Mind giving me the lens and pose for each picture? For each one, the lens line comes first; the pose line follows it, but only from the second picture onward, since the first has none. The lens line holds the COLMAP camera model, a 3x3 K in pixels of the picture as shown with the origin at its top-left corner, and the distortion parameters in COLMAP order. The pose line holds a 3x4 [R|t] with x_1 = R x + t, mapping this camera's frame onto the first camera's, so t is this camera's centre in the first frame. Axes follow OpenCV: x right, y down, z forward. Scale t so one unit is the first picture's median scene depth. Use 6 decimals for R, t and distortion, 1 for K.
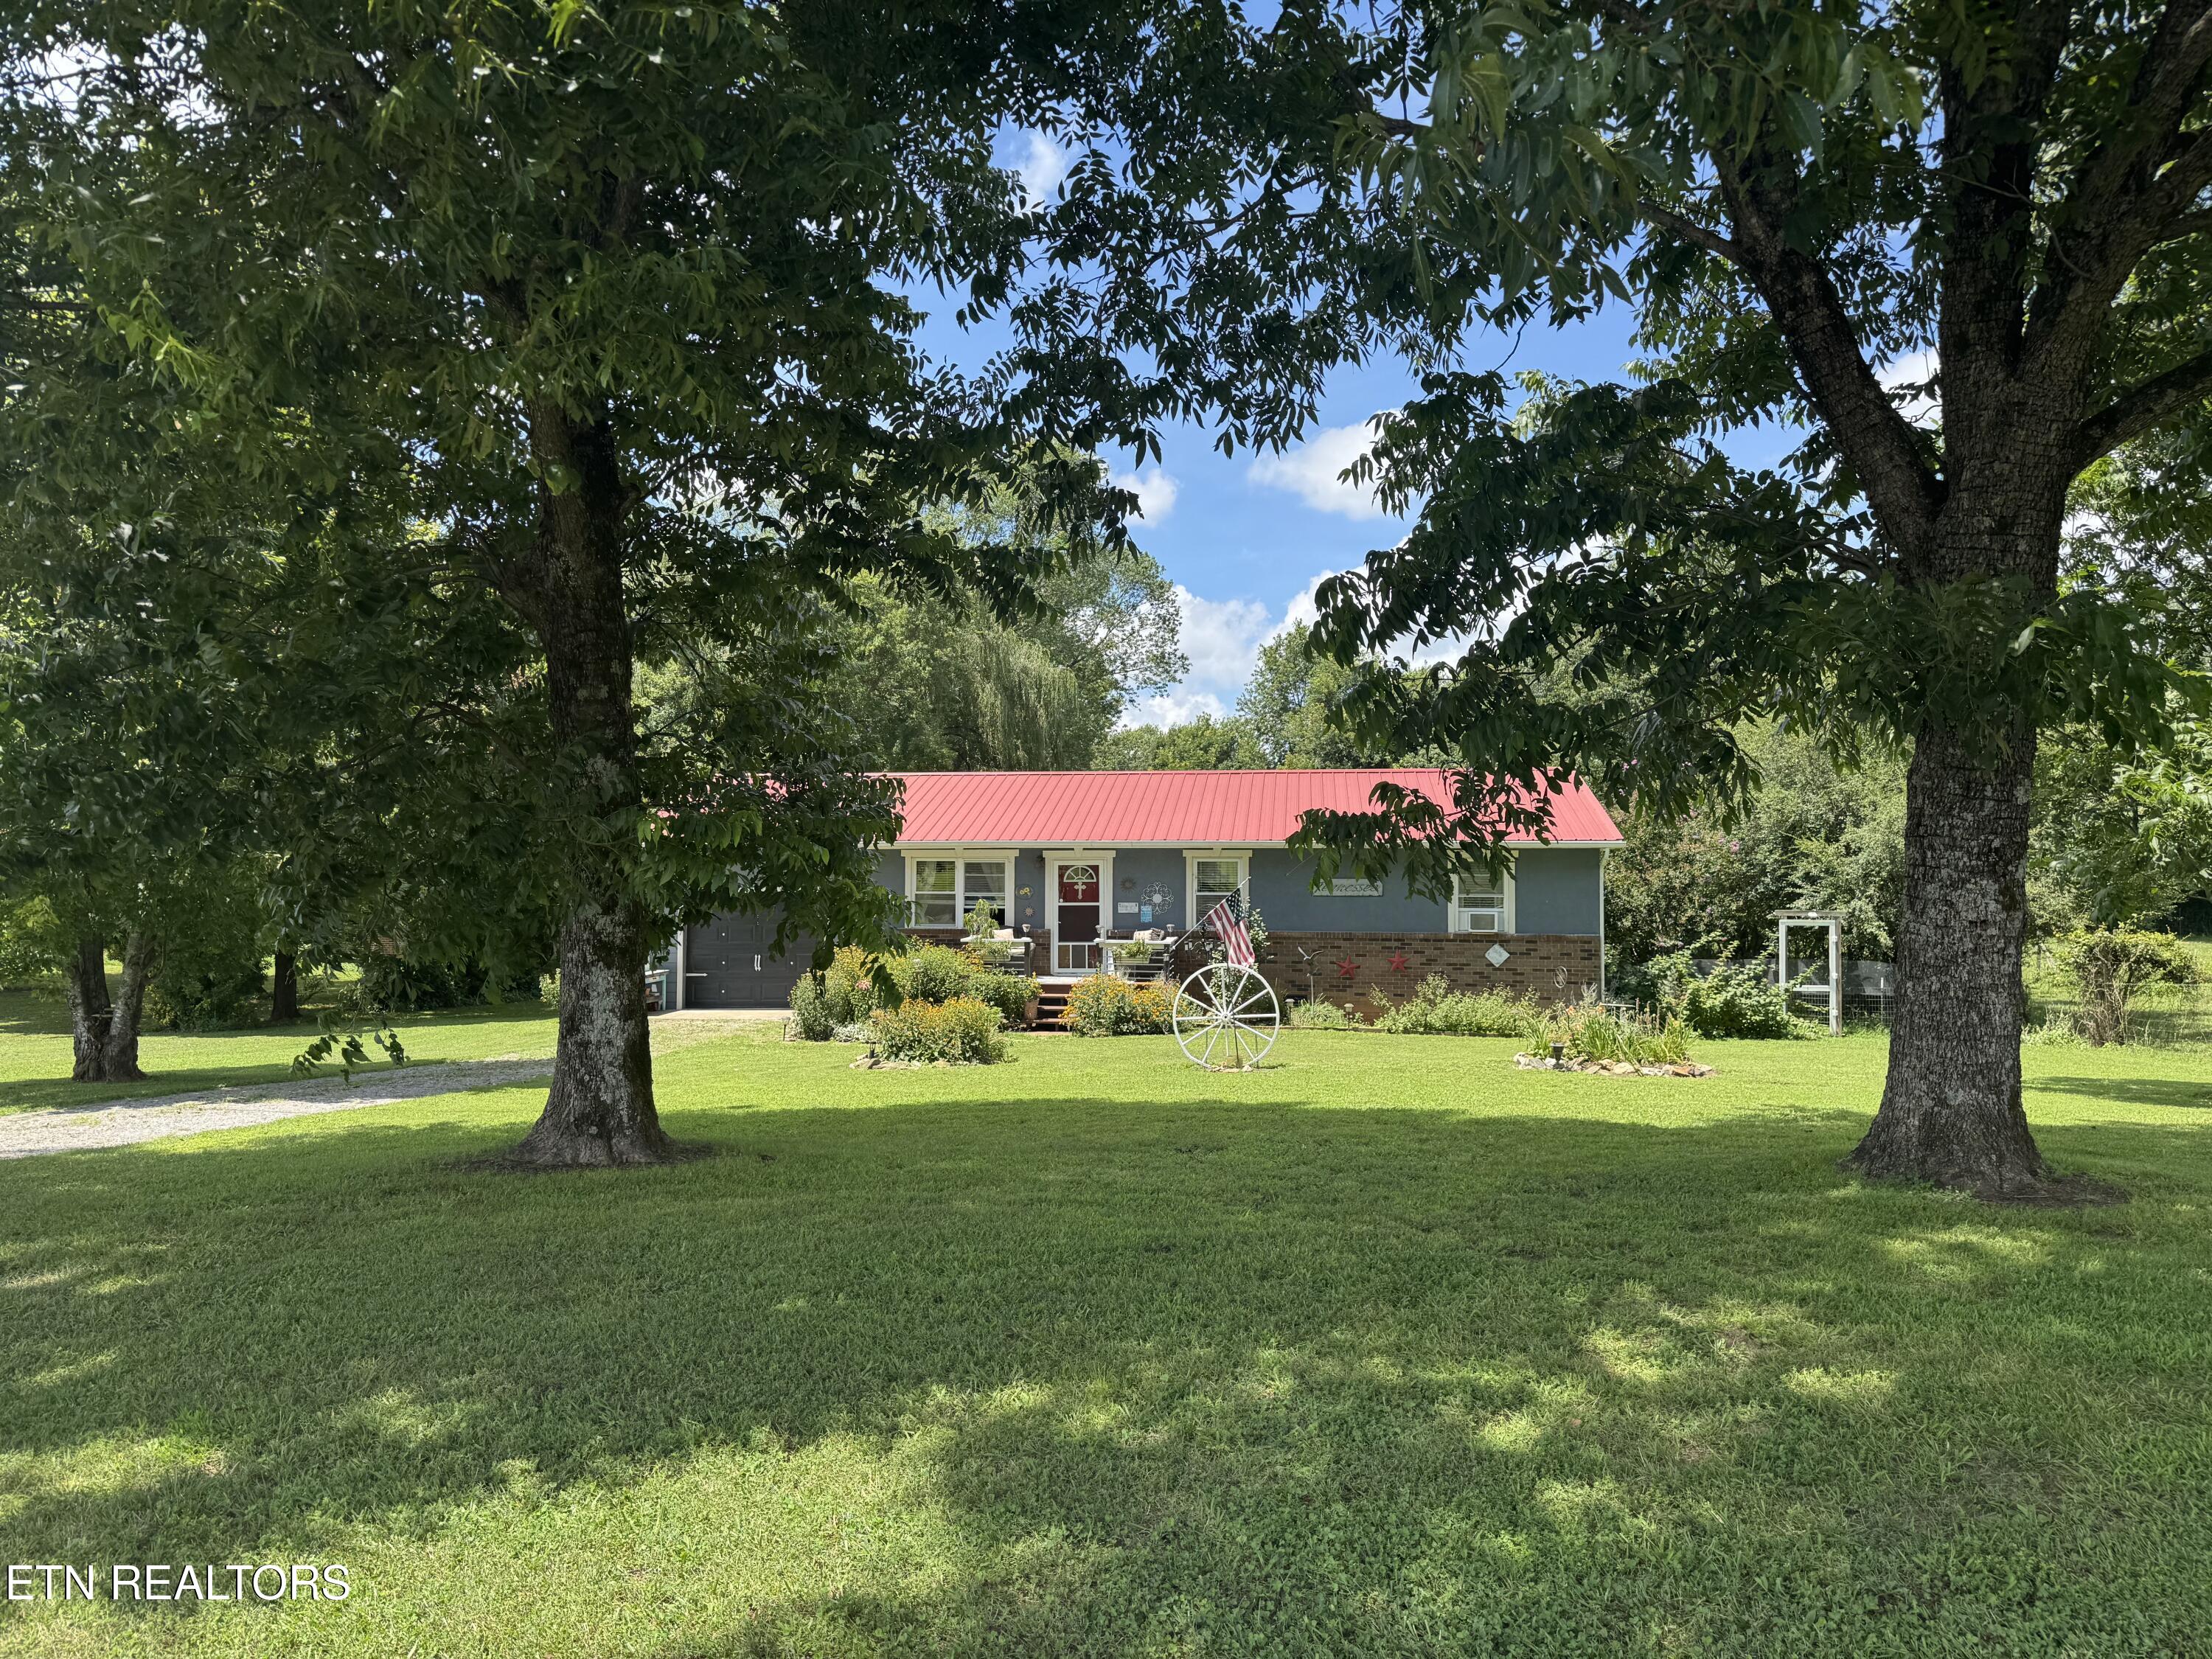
lens RADIAL K [[1542.5, 0, 1104.9], [0, 1542.5, 829.6], [0, 0, 1]] dist [0.042462, 0.000328]
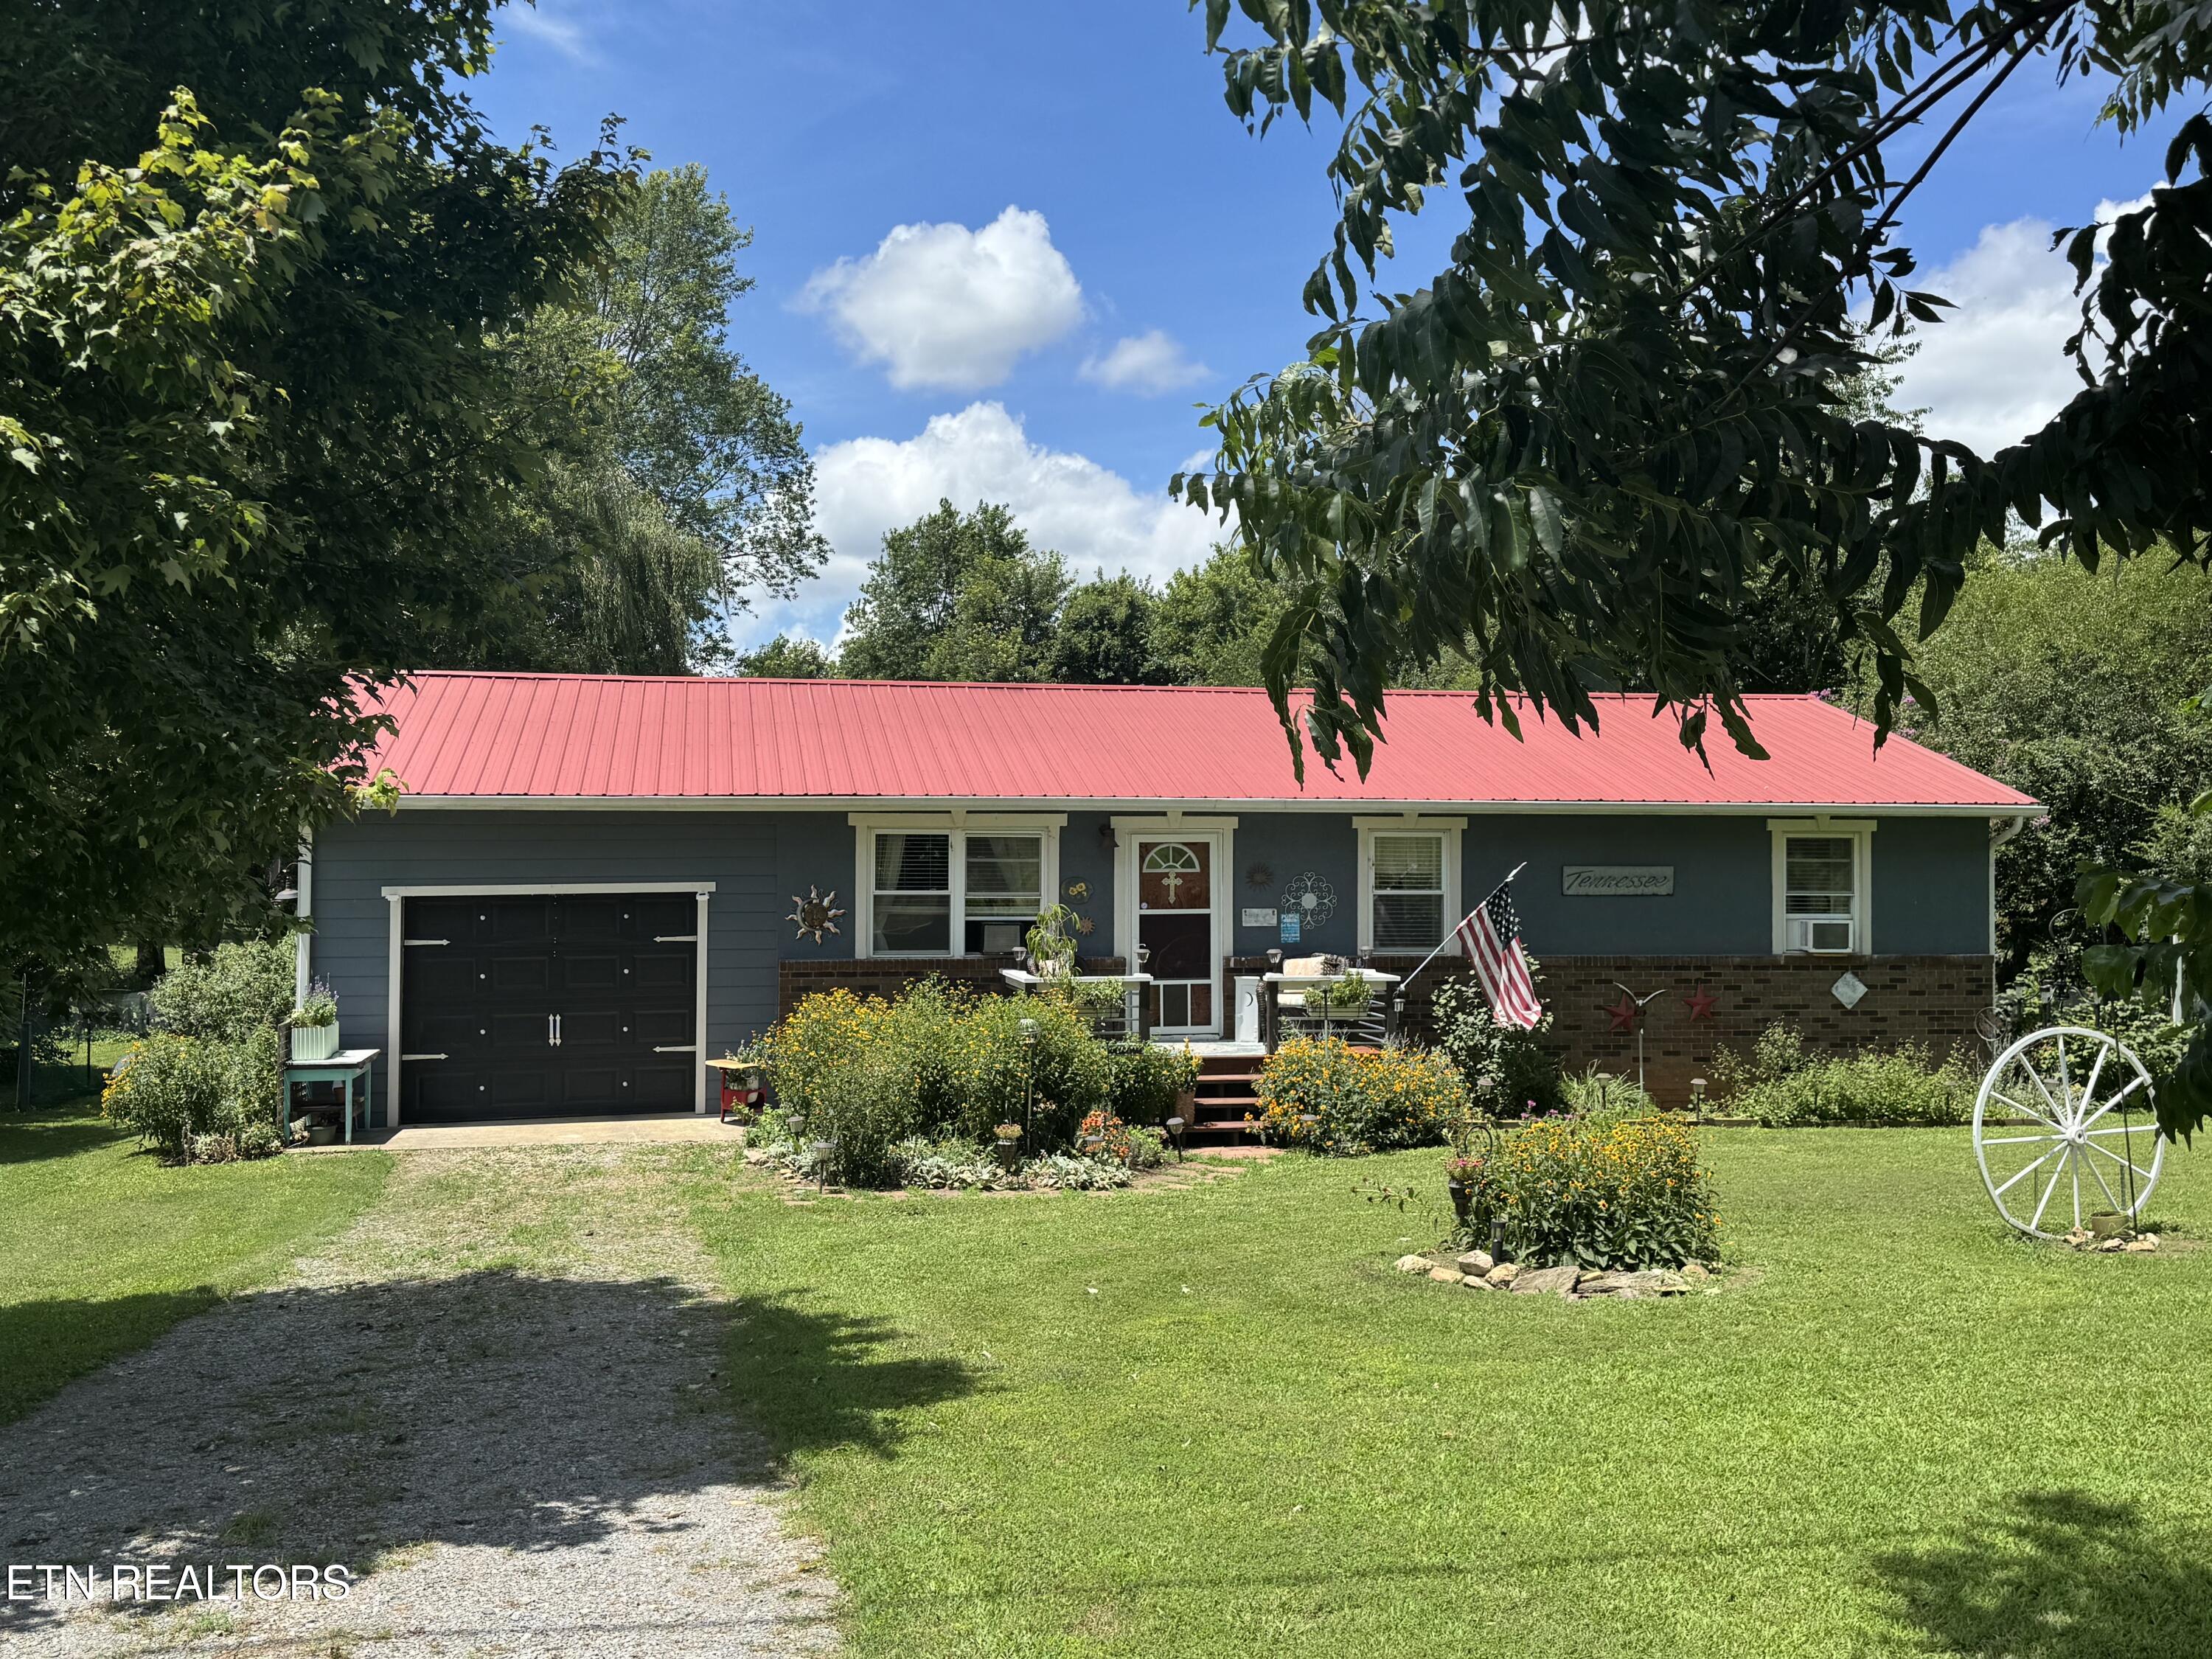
lens RADIAL K [[2064.3, 0, 1106.3], [0, 2064.3, 836.2], [0, 0, 1]] dist [0.103296, 0.000000]
pose [[0.949733, 0.003681, 0.313040, -0.277629], [-0.007430, 0.999914, 0.010782, 0.012835], [-0.312974, -0.012566, 0.949679, 0.293410]]
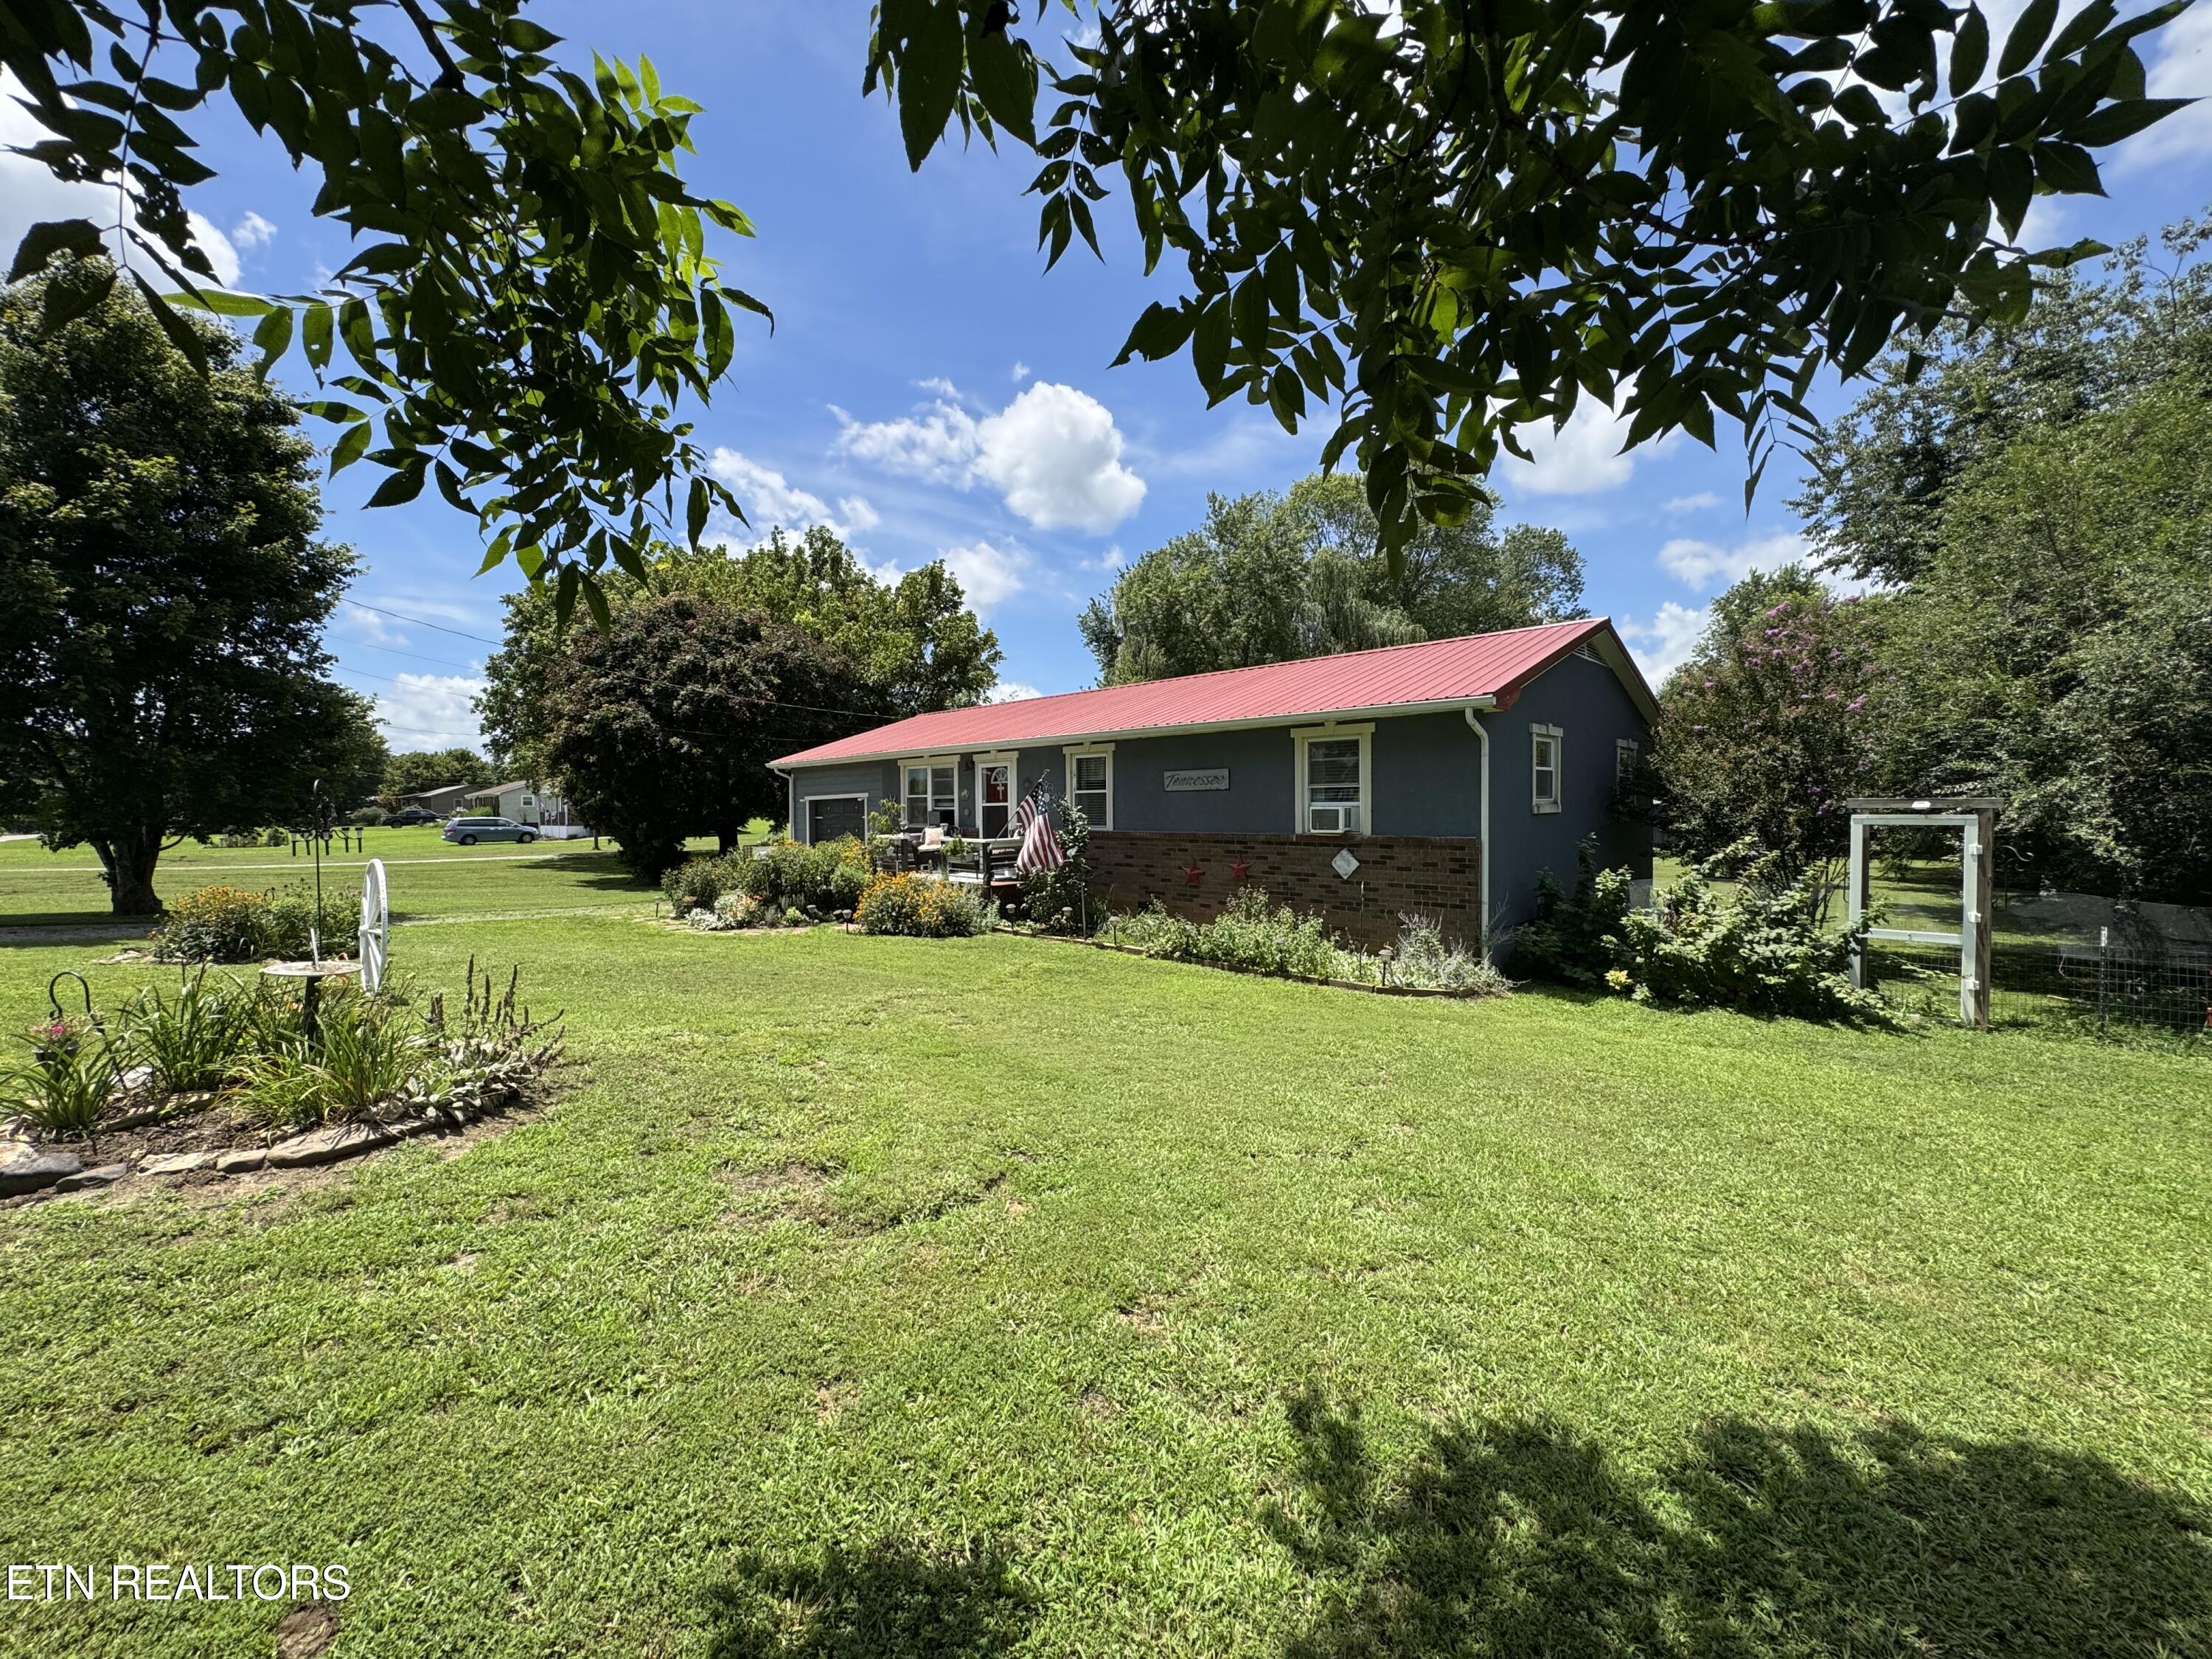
lens RADIAL K [[884.3, 0, 1107.0], [0, 884.3, 832.2], [0, 0, 1]] dist [0.001879, 0.000054]
pose [[0.800870, 0.007150, -0.598795, 0.404181], [0.026837, 0.998496, 0.047816, 0.040755], [0.598236, -0.054364, 0.799473, 0.567619]]
